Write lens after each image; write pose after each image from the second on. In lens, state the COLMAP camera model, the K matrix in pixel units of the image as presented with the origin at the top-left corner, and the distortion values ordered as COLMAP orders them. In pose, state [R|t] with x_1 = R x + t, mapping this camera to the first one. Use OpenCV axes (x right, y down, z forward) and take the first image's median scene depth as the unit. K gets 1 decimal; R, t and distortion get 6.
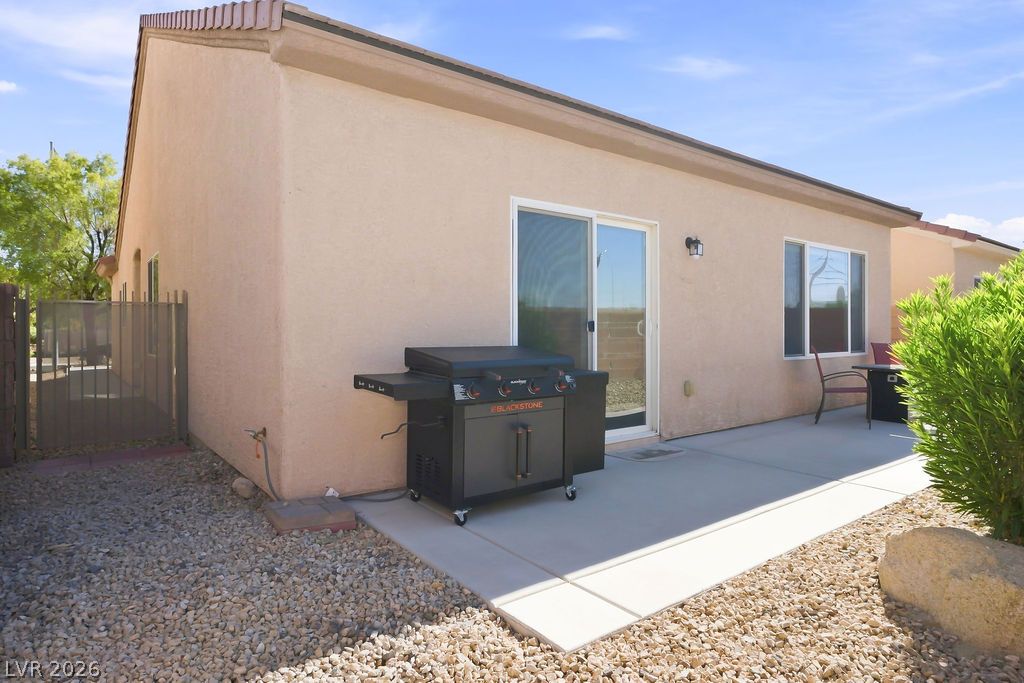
lens RADIAL K [[590.0, 0, 512.0], [0, 590.0, 341.5], [0, 0, 1]] dist [-0.001474, 0.000826]
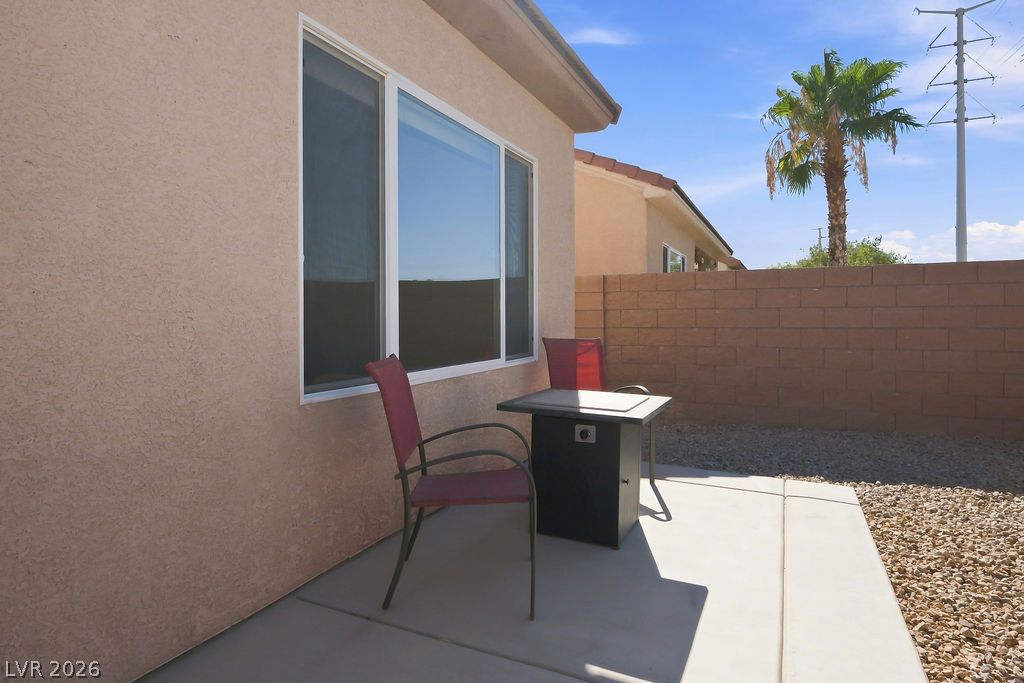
lens RADIAL K [[590.0, 0, 512.0], [0, 590.0, 341.5], [0, 0, 1]] dist [-0.001474, 0.000826]
pose [[0.883557, -0.009105, 0.468234, 0.354509], [-0.004688, 0.999589, 0.028284, -0.009382], [-0.468299, -0.027186, 0.883152, 0.574413]]
